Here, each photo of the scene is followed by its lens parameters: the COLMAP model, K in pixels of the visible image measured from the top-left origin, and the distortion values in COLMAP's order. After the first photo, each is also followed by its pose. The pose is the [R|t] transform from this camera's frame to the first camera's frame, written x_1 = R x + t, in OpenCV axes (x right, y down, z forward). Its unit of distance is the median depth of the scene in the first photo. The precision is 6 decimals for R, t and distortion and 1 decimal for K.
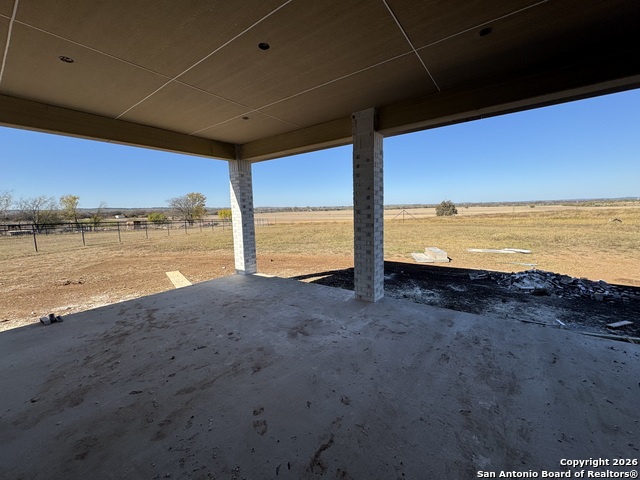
lens RADIAL K [[255.9, 0, 319.6], [0, 255.9, 241.1], [0, 0, 1]] dist [-0.000877, 0.000421]
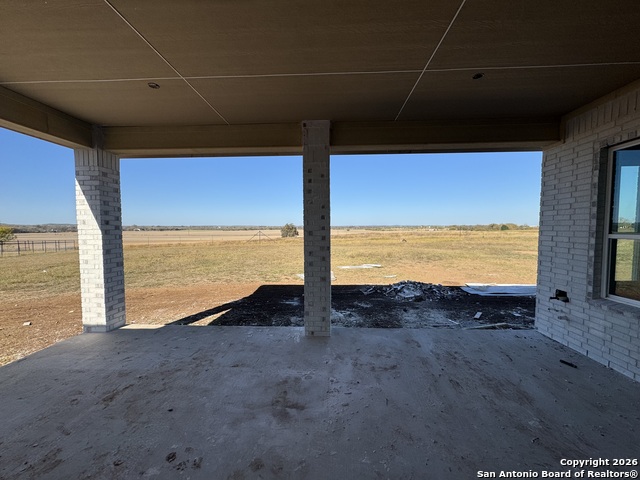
lens RADIAL K [[255.9, 0, 321.6], [0, 255.9, 240.9], [0, 0, 1]] dist [-0.000877, 0.000421]
pose [[0.833546, -0.005502, 0.552423, -0.265822], [0.051118, 0.996429, -0.067208, -0.025883], [-0.550080, 0.084259, 0.830850, 0.241240]]
